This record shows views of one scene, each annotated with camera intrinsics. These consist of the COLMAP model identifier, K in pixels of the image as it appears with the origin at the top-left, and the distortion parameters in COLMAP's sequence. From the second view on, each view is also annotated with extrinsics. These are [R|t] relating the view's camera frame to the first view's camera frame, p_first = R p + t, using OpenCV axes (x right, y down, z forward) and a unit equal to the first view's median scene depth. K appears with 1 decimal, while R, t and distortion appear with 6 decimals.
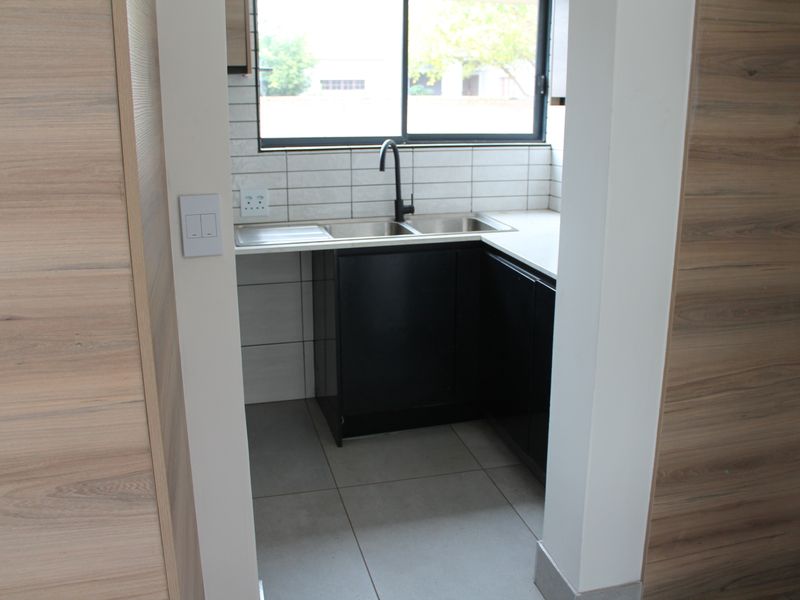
lens RADIAL K [[752.0, 0, 385.8], [0, 752.0, 295.2], [0, 0, 1]] dist [-0.111557, 0.000000]
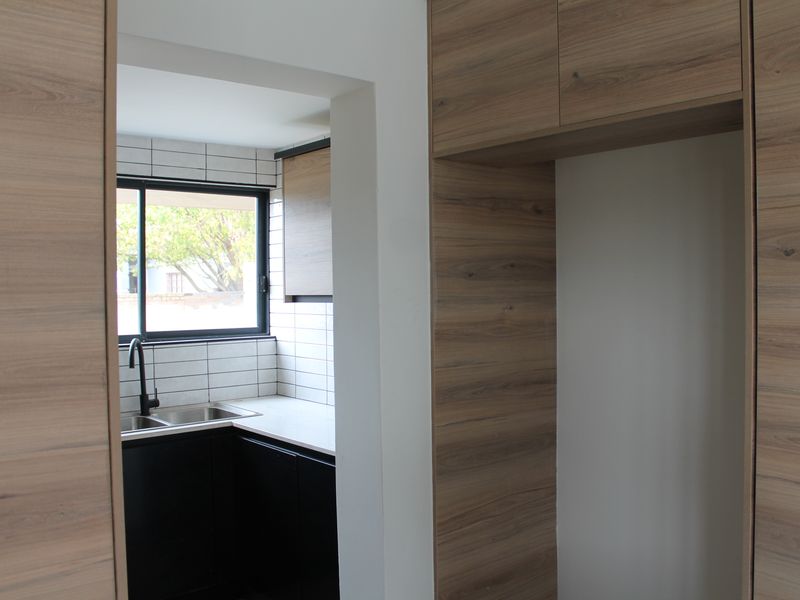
lens RADIAL K [[752.0, 0, 394.5], [0, 752.0, 300.0], [0, 0, 1]] dist [-0.111557, 0.000000]
pose [[0.902844, -0.017609, 0.429607, -0.209612], [0.123166, 0.967882, -0.219169, 0.027223], [-0.411950, 0.250789, 0.876015, -0.151005]]
